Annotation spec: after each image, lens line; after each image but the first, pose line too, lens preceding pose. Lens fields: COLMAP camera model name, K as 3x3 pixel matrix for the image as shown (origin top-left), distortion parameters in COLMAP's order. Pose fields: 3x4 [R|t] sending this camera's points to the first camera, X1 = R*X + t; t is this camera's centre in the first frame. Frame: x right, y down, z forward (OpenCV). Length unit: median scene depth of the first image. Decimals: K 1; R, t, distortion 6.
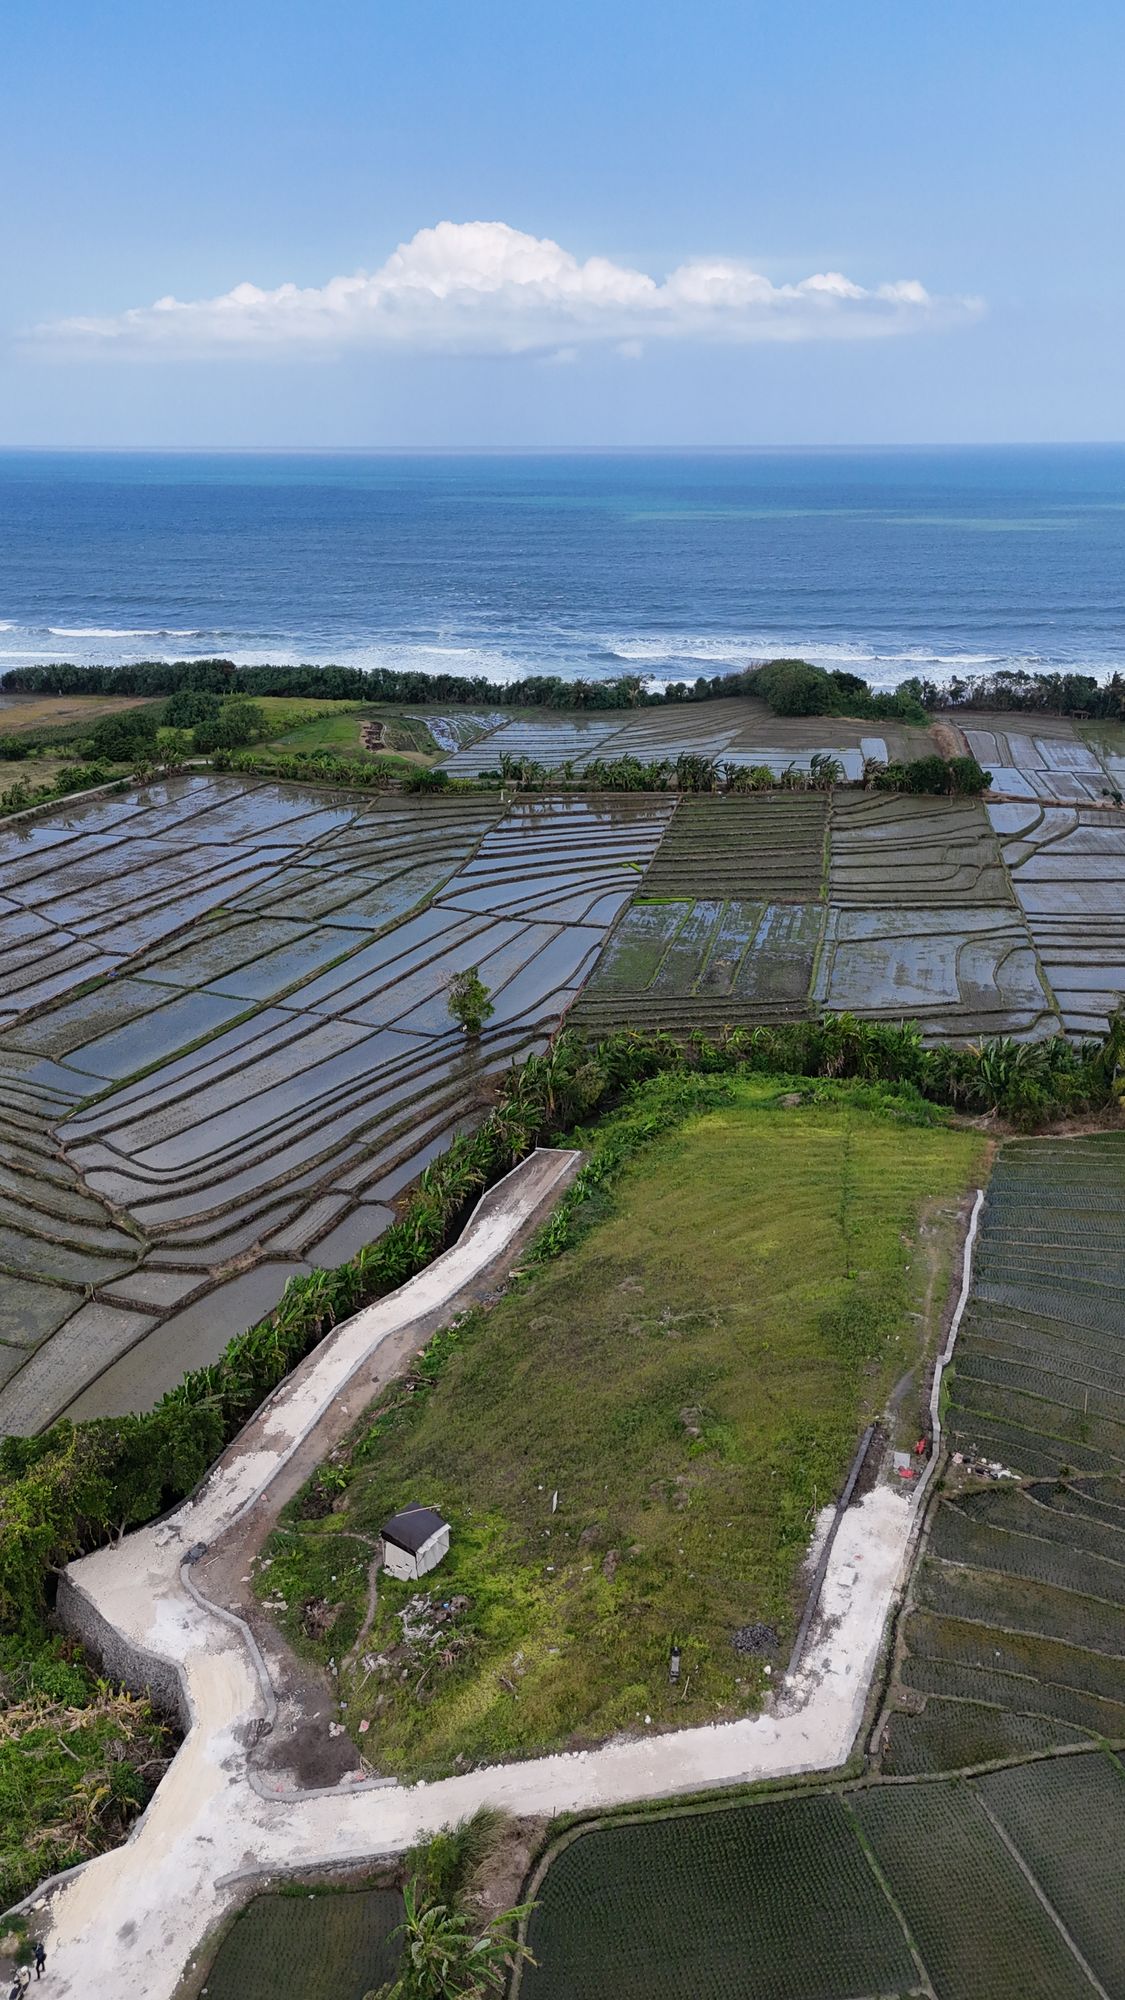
lens RADIAL K [[1457.8, 0, 562.5], [0, 1457.8, 1000.0], [0, 0, 1]] dist [0.099387, -0.120679]
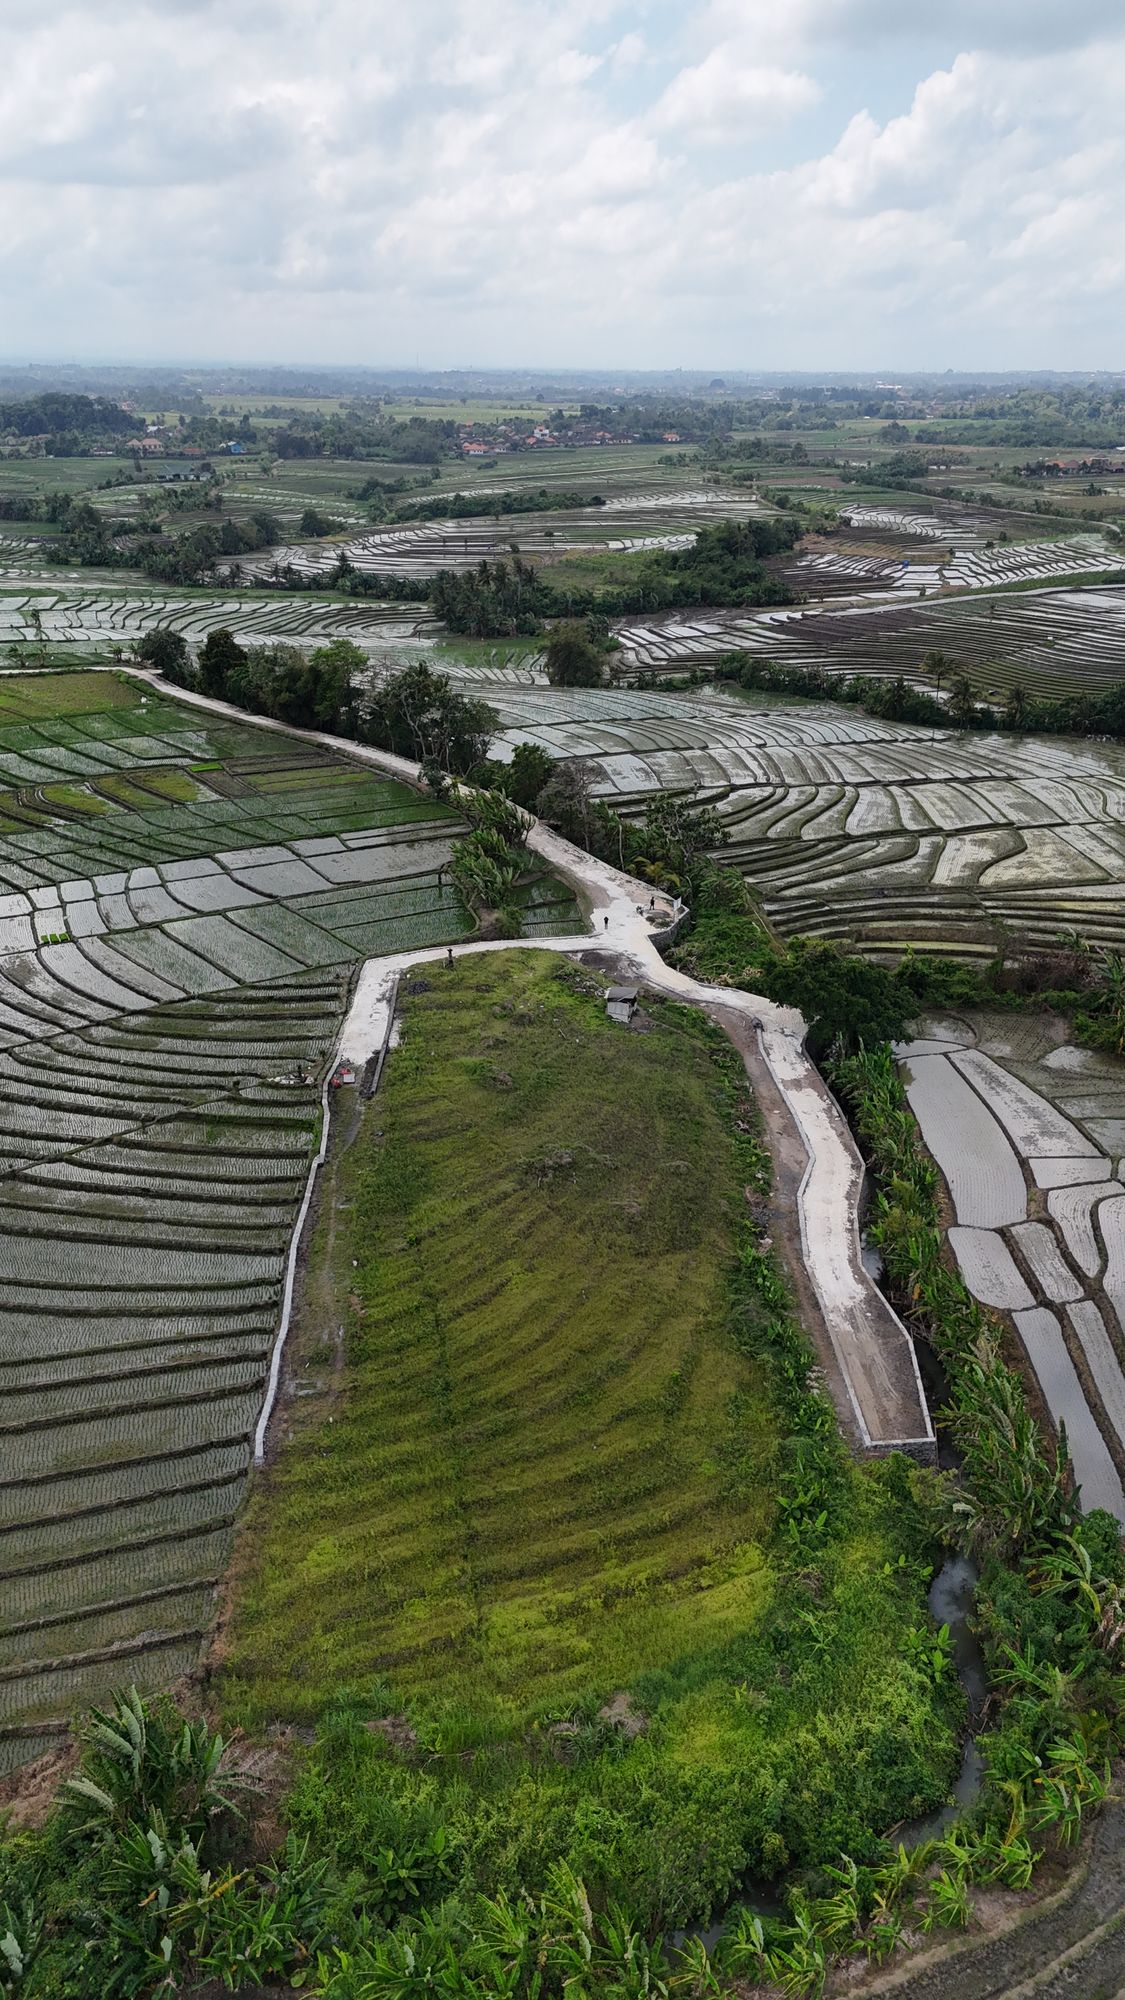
lens RADIAL K [[1457.8, 0, 562.5], [0, 1457.8, 1000.0], [0, 0, 1]] dist [0.099387, -0.120679]
pose [[-0.927588, 0.156238, -0.339369, 0.435523], [-0.117711, 0.739879, 0.662361, -0.606403], [0.354578, 0.654346, -0.667912, 1.693968]]
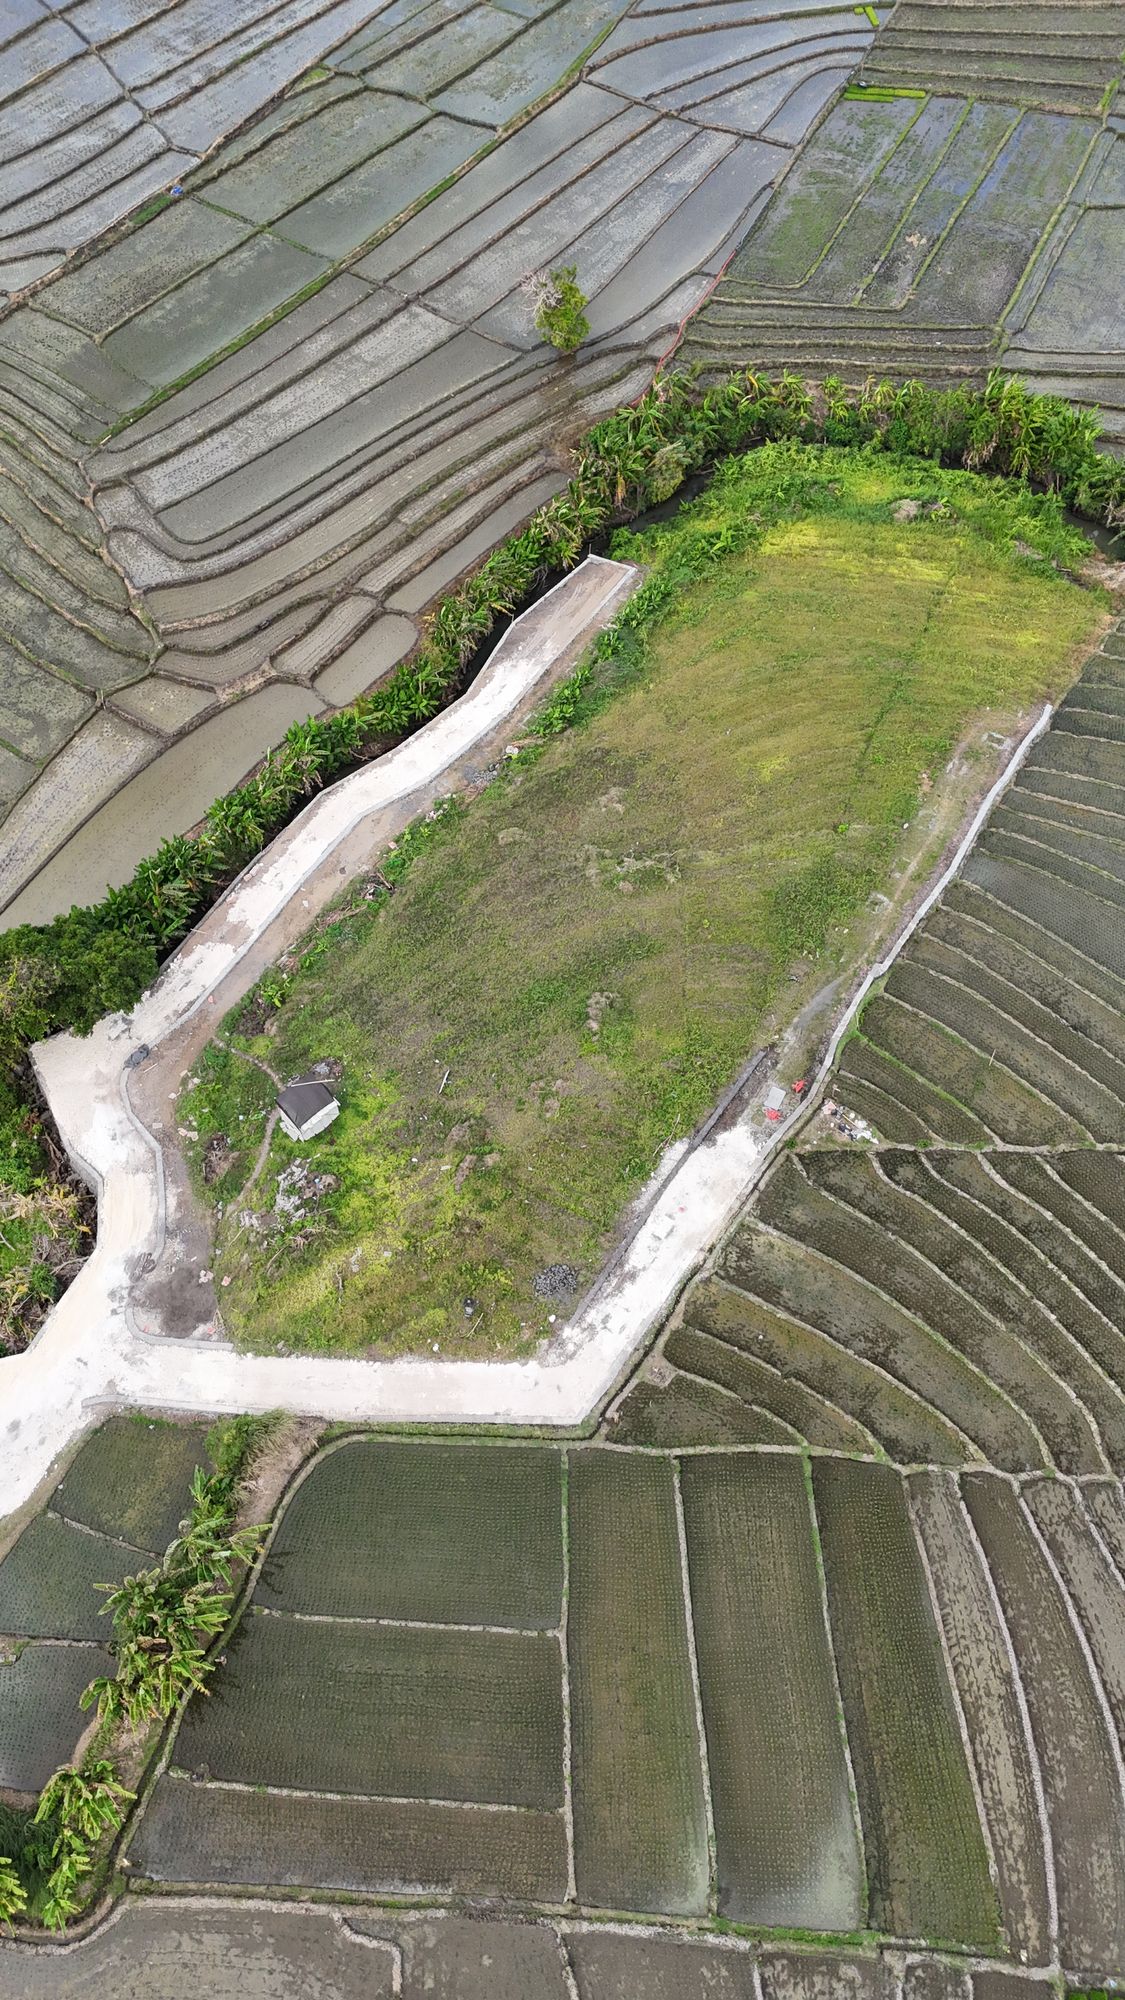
lens RADIAL K [[1457.8, 0, 562.5], [0, 1457.8, 1000.0], [0, 0, 1]] dist [0.099387, -0.120679]
pose [[0.976887, 0.174967, -0.122791, 0.169789], [-0.066755, 0.795438, 0.602348, -0.305363], [0.203063, -0.580229, 0.788733, 0.167755]]
